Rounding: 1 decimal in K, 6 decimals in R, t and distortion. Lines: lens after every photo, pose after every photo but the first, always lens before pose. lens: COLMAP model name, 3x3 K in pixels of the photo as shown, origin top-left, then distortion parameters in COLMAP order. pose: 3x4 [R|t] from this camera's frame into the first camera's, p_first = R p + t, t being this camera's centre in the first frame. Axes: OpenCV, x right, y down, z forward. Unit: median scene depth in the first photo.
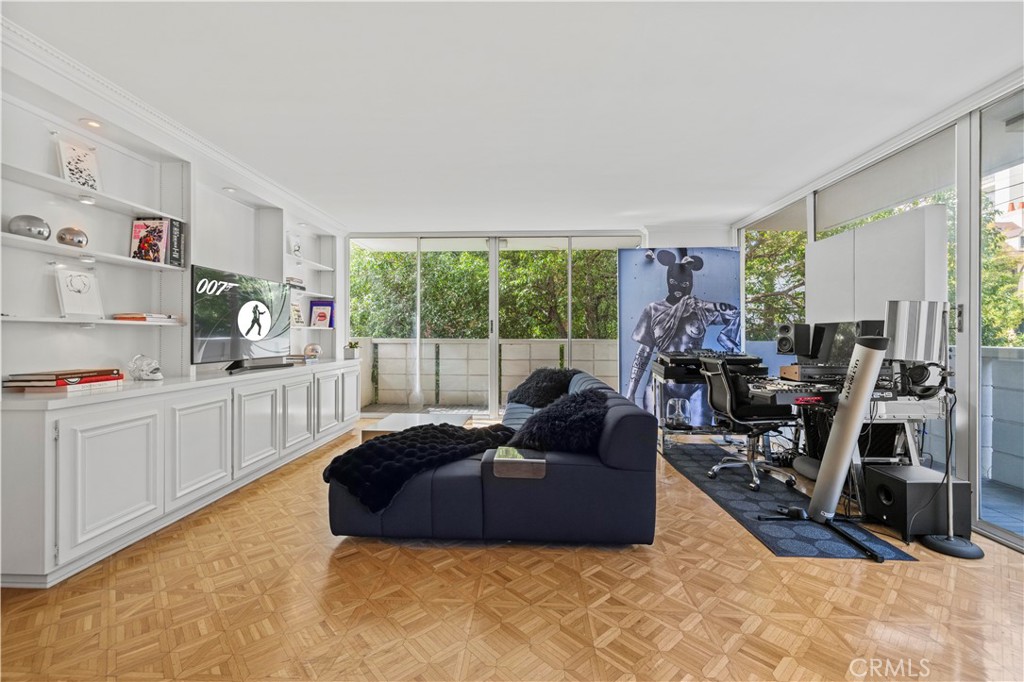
lens RADIAL K [[437.5, 0, 508.3], [0, 437.5, 336.0], [0, 0, 1]] dist [0.006236, 0.000369]
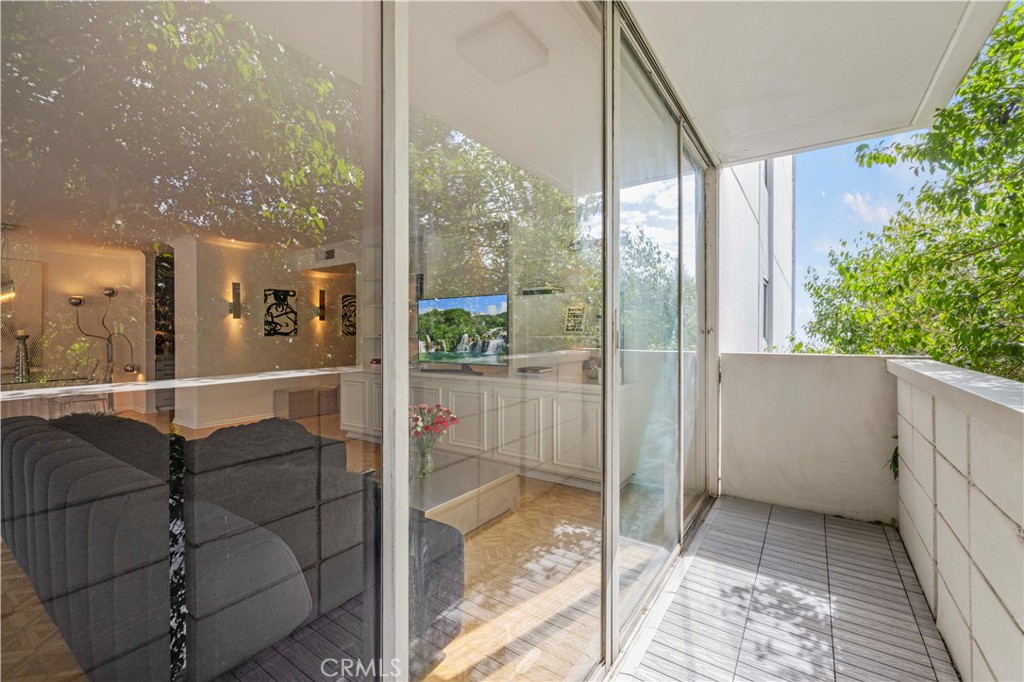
lens RADIAL K [[437.5, 0, 509.4], [0, 437.5, 331.8], [0, 0, 1]] dist [0.006236, 0.000369]
pose [[-0.526370, -0.006920, -0.850228, 0.373632], [-0.002483, 0.999975, -0.006602, -0.028657], [0.850252, -0.001364, -0.526374, 1.727263]]
